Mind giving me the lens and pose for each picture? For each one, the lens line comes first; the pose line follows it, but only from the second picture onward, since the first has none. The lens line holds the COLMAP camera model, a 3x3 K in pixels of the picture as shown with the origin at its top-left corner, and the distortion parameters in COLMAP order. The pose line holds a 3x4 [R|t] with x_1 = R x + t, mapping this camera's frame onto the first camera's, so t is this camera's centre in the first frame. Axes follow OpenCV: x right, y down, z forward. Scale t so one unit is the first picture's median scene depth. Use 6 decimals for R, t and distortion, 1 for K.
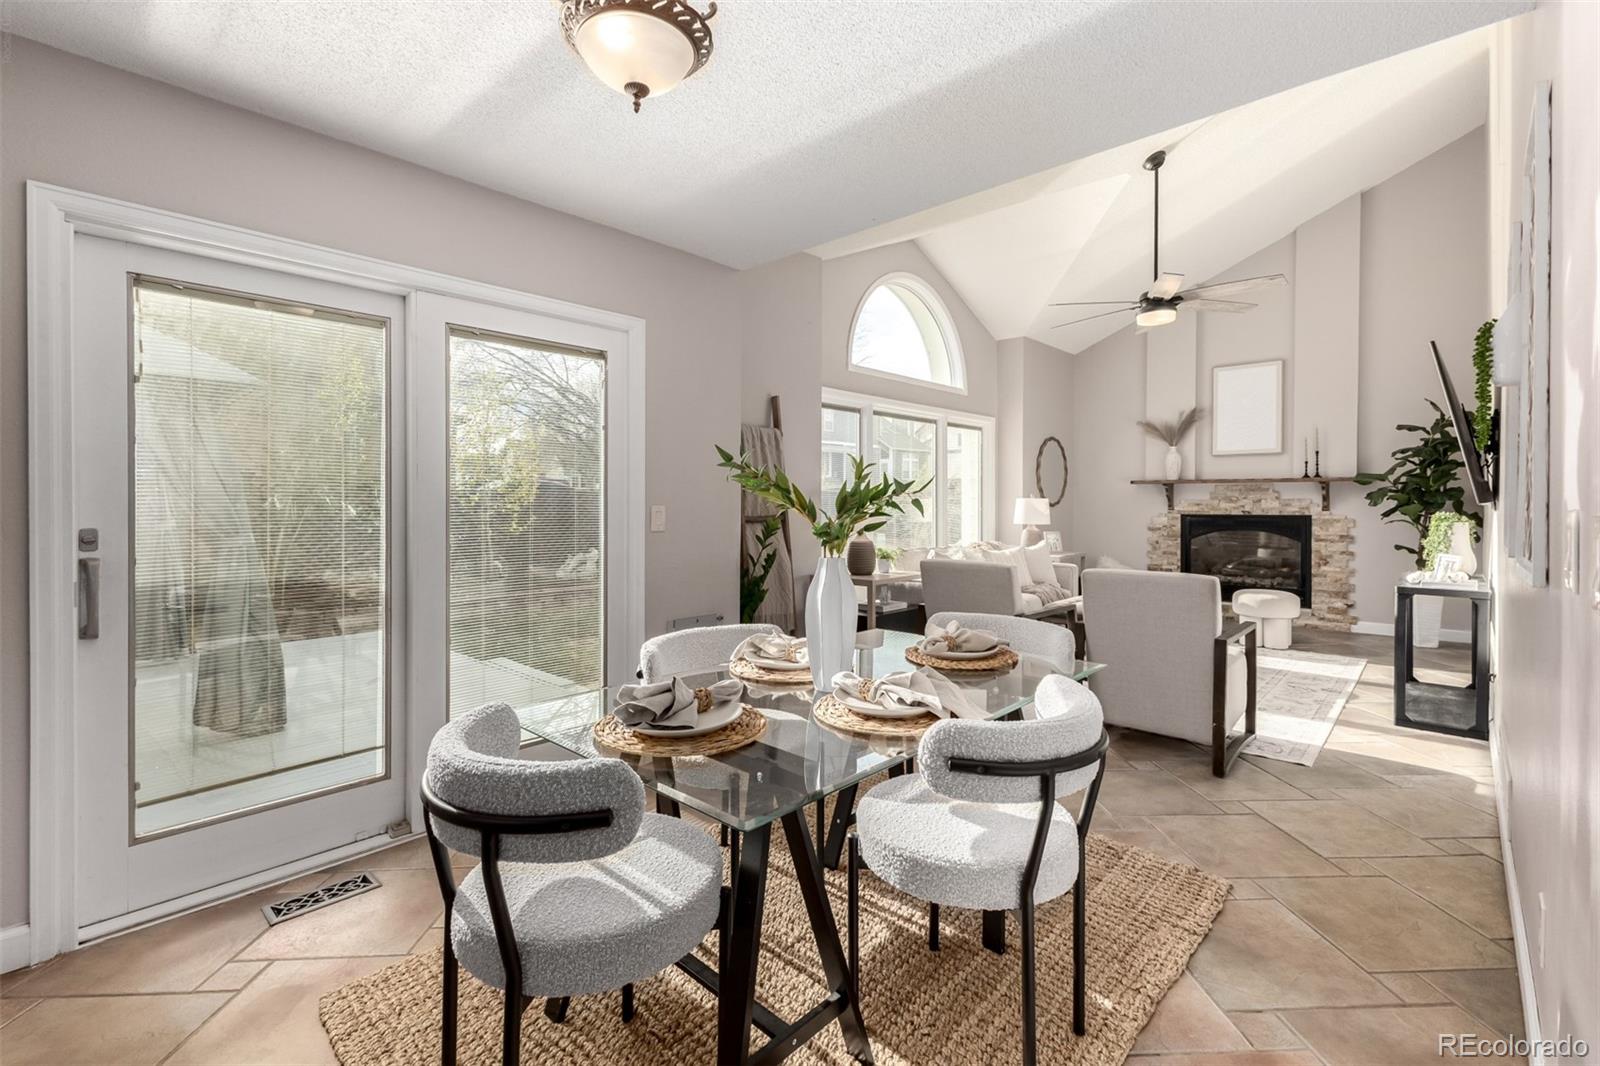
lens RADIAL K [[706.2, 0, 828.3], [0, 706.2, 507.9], [0, 0, 1]] dist [0.011604, -0.001104]
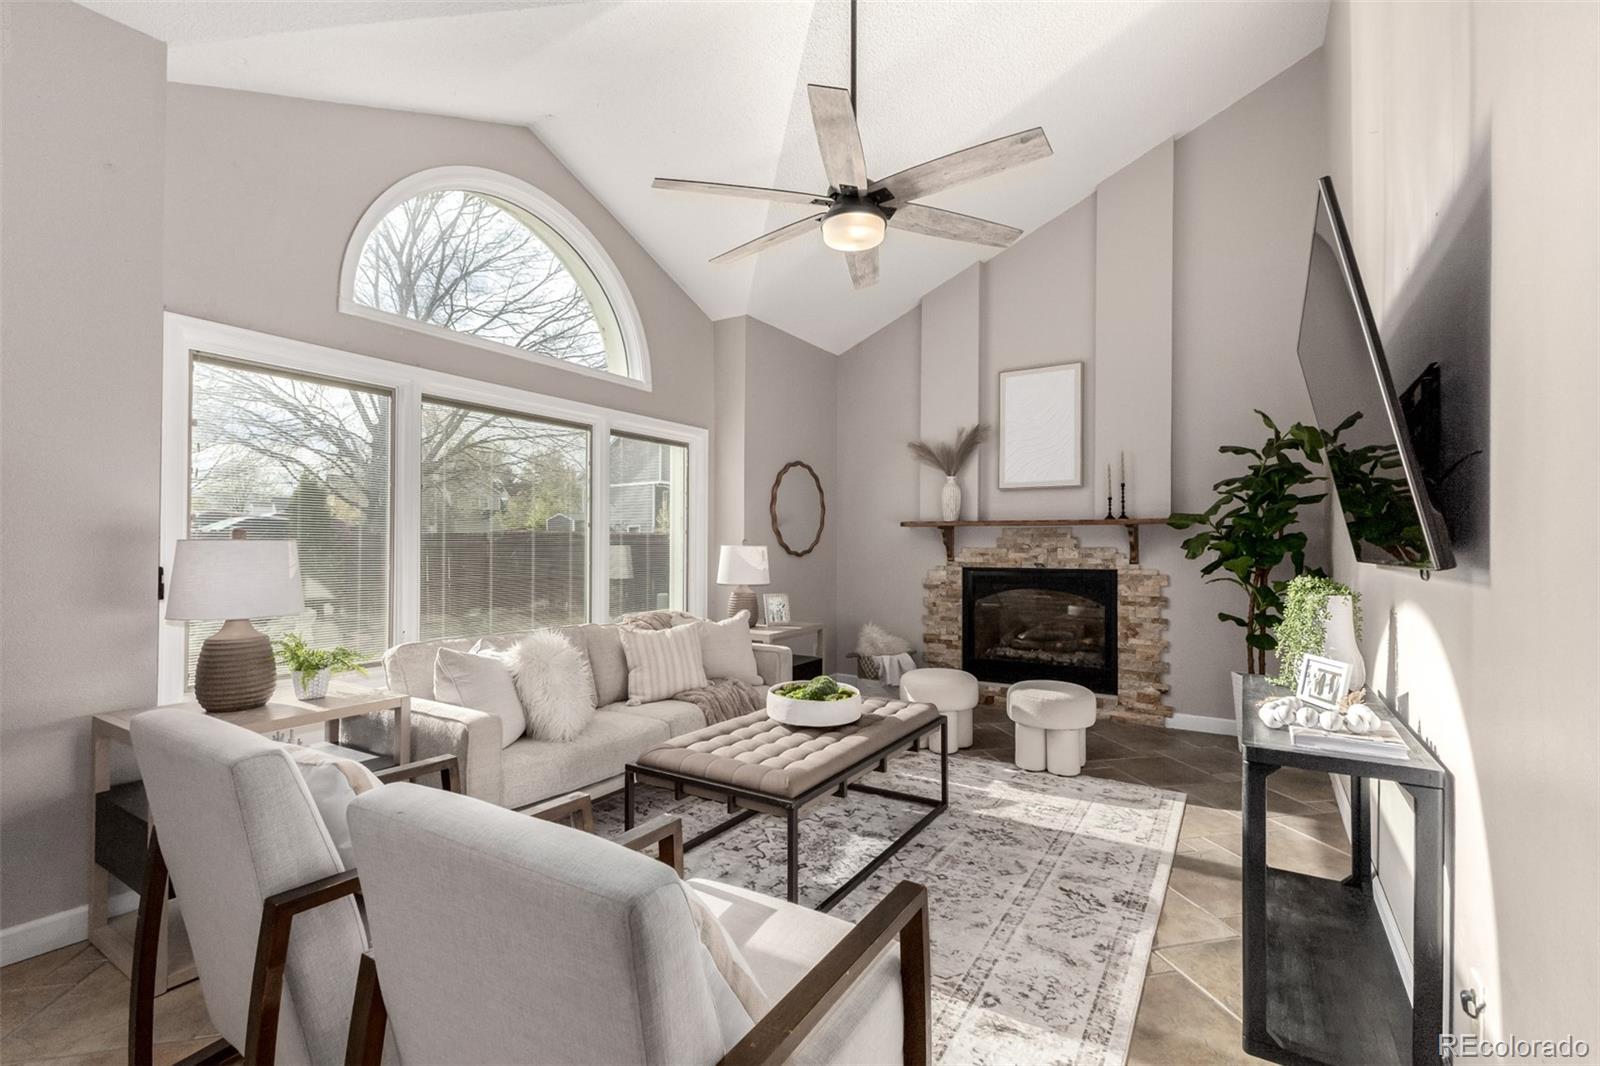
lens RADIAL K [[706.2, 0, 815.6], [0, 706.2, 541.4], [0, 0, 1]] dist [0.011604, -0.001104]
pose [[0.985444, 0.004874, 0.169930, 0.242156], [-0.002233, 0.999874, -0.015733, -0.007107], [-0.169985, 0.015125, 0.985331, 0.320930]]
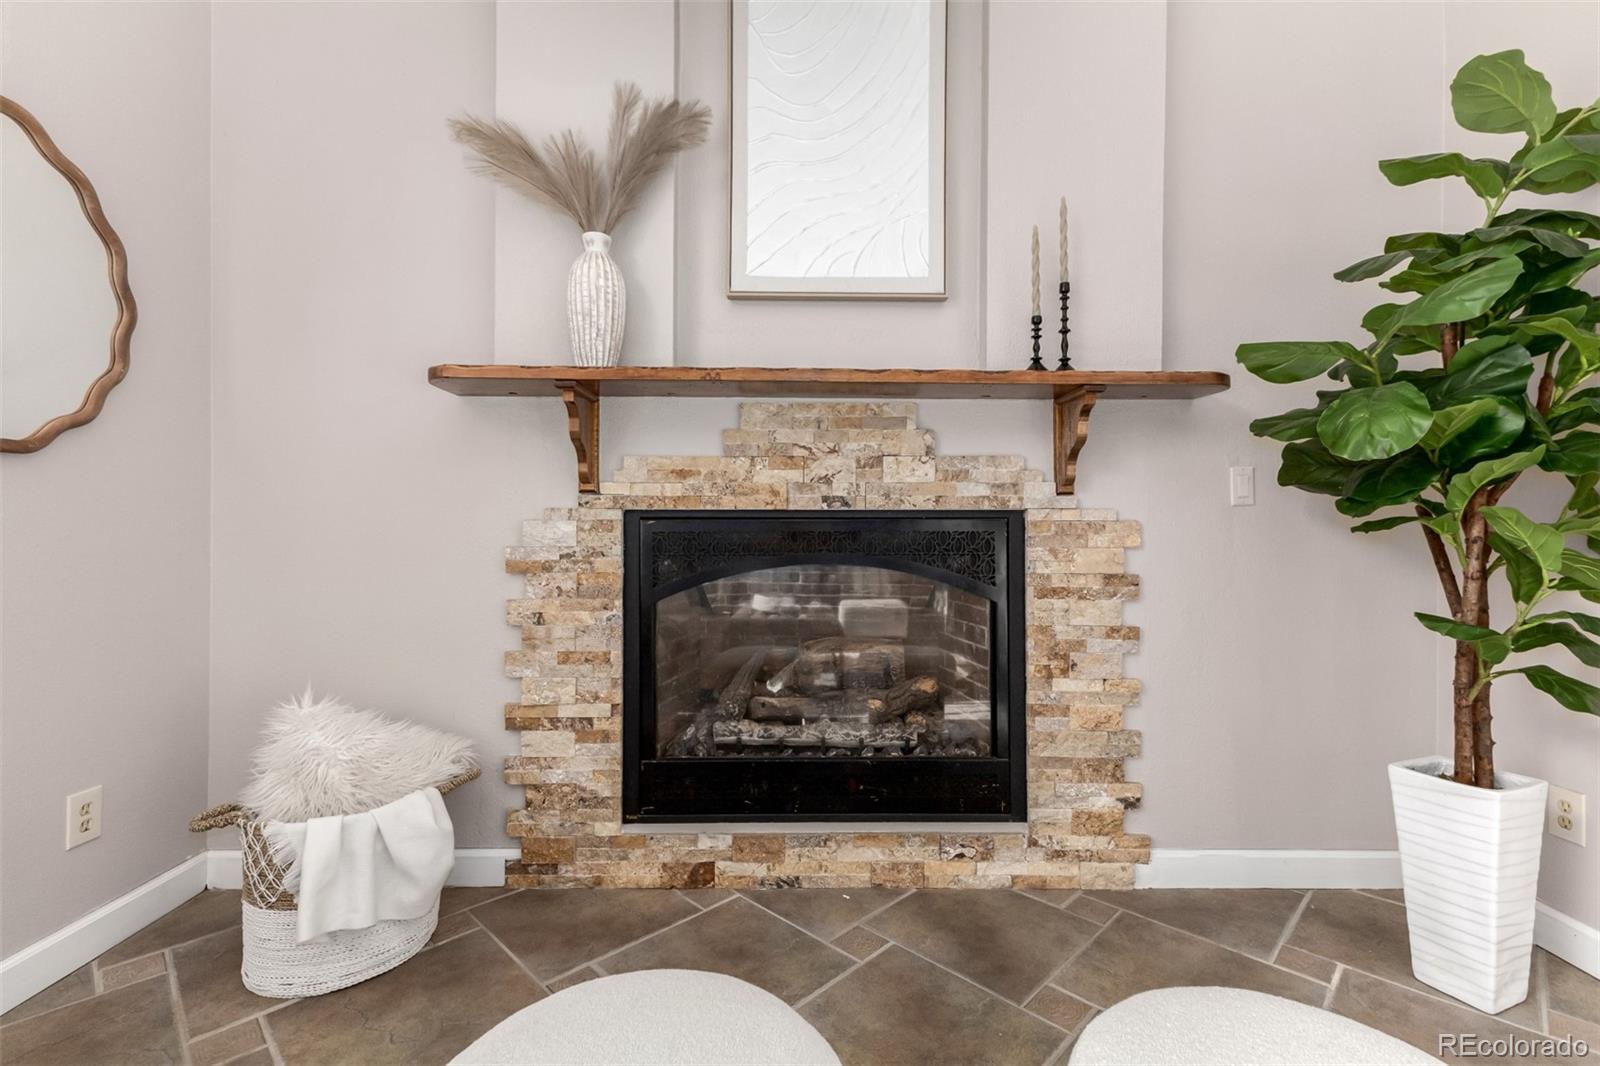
lens RADIAL K [[706.2, 0, 807.6], [0, 706.2, 529.9], [0, 0, 1]] dist [0.011604, -0.001104]
pose [[0.739049, 0.003121, 0.673644, 0.411987], [0.002833, 0.999966, -0.007742, 0.020790], [-0.673645, 0.007630, 0.739015, 0.843097]]
